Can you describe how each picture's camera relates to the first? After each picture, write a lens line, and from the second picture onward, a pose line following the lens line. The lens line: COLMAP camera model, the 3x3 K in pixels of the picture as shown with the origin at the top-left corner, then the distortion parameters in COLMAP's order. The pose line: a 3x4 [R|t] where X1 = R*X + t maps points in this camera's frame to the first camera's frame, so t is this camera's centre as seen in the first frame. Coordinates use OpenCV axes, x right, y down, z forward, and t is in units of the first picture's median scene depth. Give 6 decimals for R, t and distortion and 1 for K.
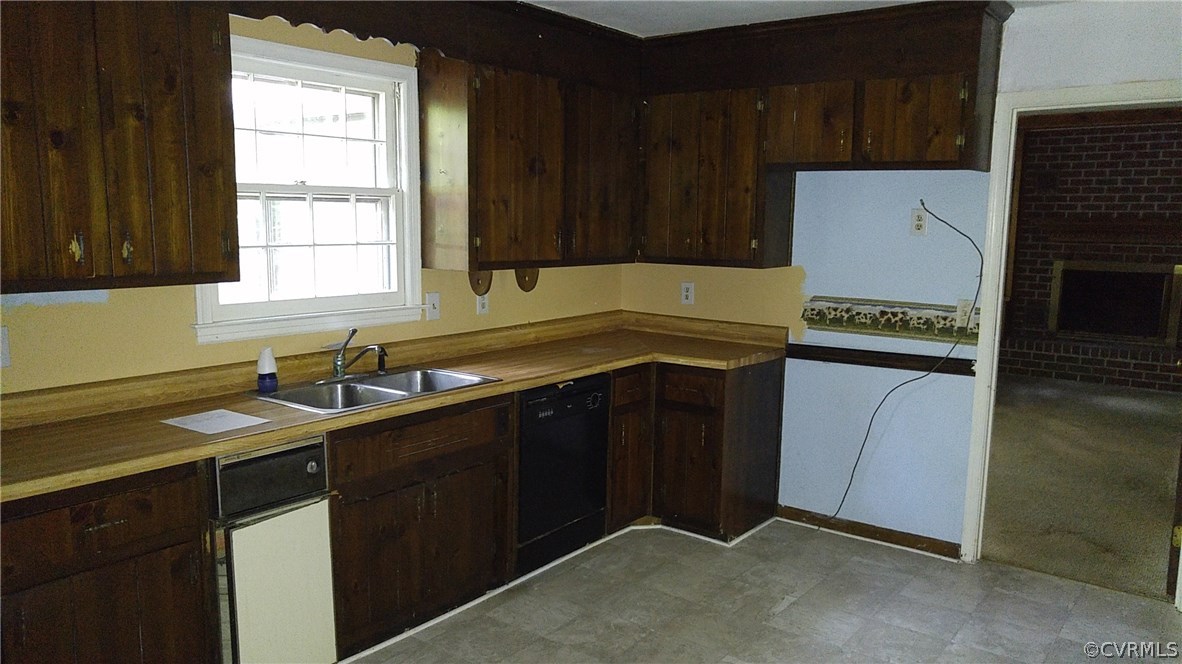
lens RADIAL K [[899.5, 0, 592.3], [0, 899.5, 343.0], [0, 0, 1]] dist [0.044099, -0.013164]
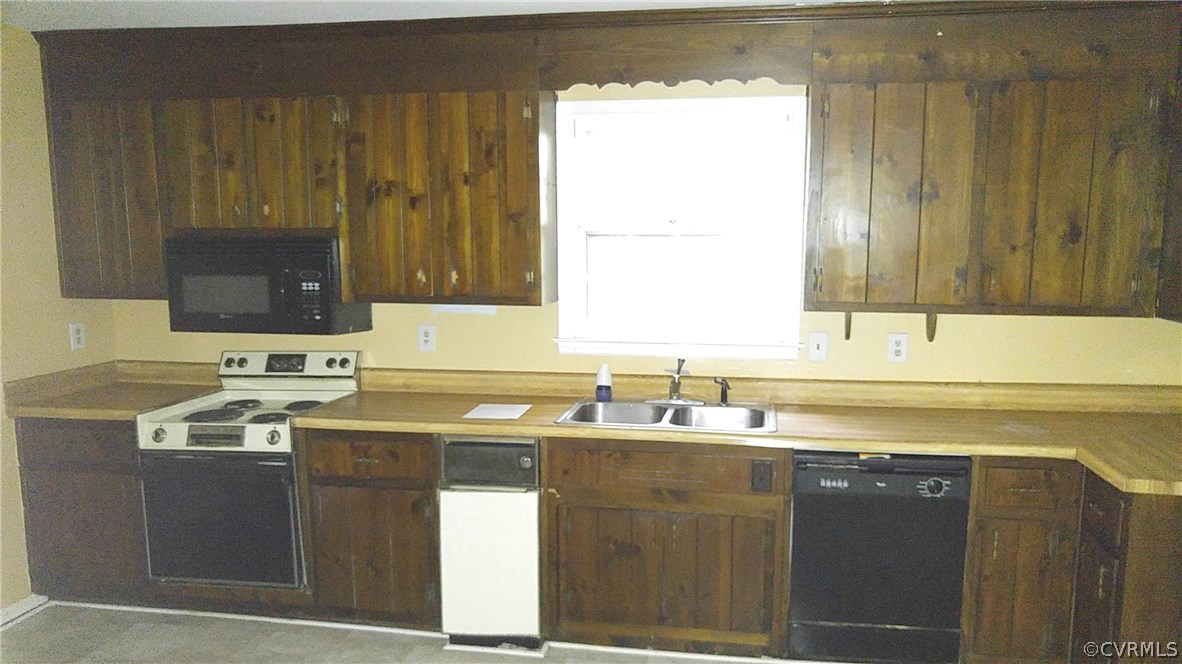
lens RADIAL K [[899.5, 0, 590.7], [0, 899.5, 333.0], [0, 0, 1]] dist [0.044099, -0.013164]
pose [[0.461155, 0.089610, -0.882783, 0.678197], [-0.118214, 0.992223, 0.038965, -0.079872], [0.879410, 0.086389, 0.468162, 0.440073]]
